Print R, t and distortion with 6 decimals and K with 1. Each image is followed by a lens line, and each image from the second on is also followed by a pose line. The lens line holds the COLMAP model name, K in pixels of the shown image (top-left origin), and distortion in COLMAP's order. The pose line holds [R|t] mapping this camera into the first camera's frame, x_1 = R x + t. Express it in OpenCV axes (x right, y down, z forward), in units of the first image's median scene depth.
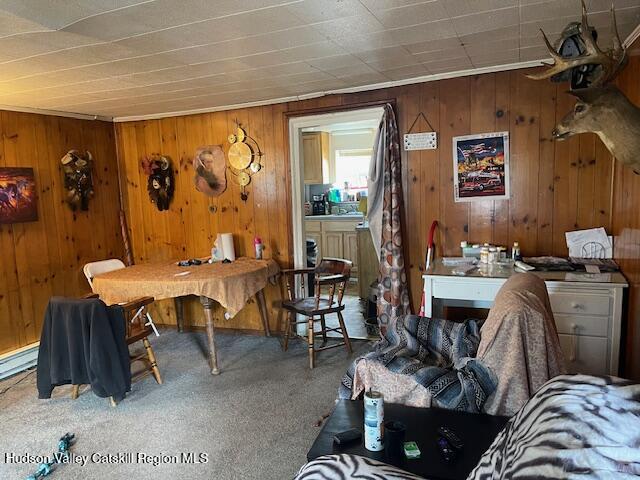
lens RADIAL K [[475.2, 0, 319.4], [0, 475.2, 240.3], [0, 0, 1]] dist [0.012828, -0.001057]
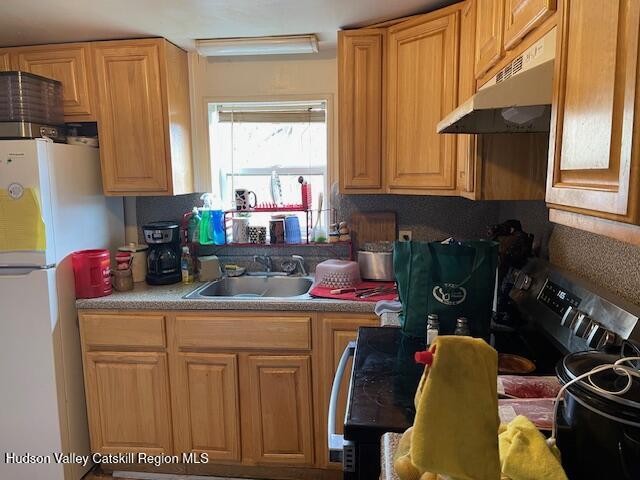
lens RADIAL K [[475.2, 0, 322.3], [0, 475.2, 240.4], [0, 0, 1]] dist [0.012828, -0.001057]
pose [[0.965103, -0.019718, 0.261128, 0.021403], [0.017835, 0.999795, 0.009579, -0.086658], [-0.261263, -0.004588, 0.965257, 0.633770]]
